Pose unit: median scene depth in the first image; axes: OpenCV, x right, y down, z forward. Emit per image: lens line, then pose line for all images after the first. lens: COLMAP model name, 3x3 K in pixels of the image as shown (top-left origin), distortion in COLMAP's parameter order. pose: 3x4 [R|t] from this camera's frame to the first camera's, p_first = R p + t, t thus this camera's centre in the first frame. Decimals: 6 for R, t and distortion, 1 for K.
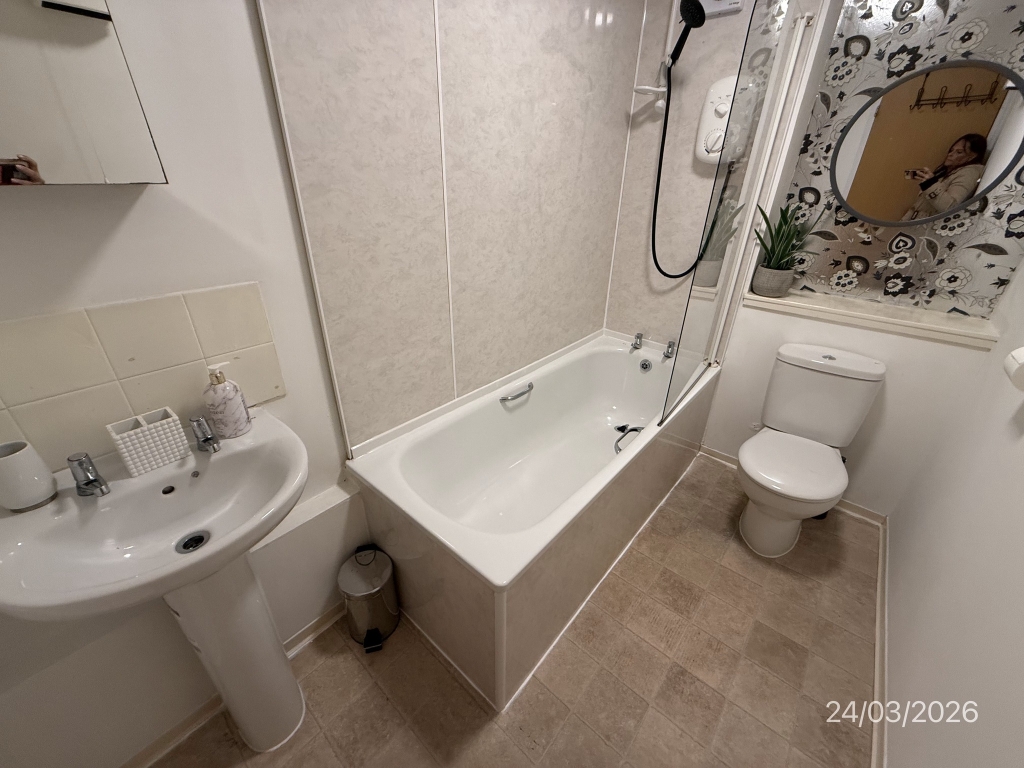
lens RADIAL K [[404.3, 0, 510.7], [0, 404.3, 383.6], [0, 0, 1]] dist [-0.000462, -0.000142]
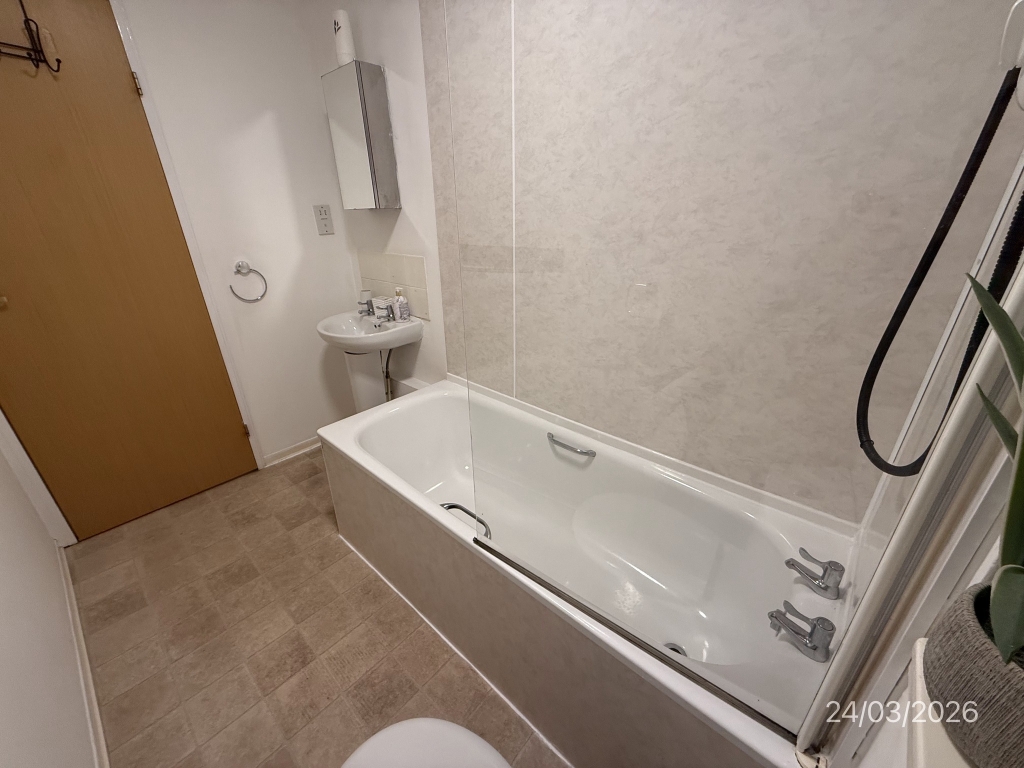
lens RADIAL K [[404.3, 0, 513.0], [0, 404.3, 385.5], [0, 0, 1]] dist [-0.000462, -0.000142]
pose [[-0.006188, 0.386547, -0.922249, 1.031591], [-0.446426, 0.824191, 0.348442, -0.442759], [0.894799, 0.413872, 0.167465, 0.945180]]
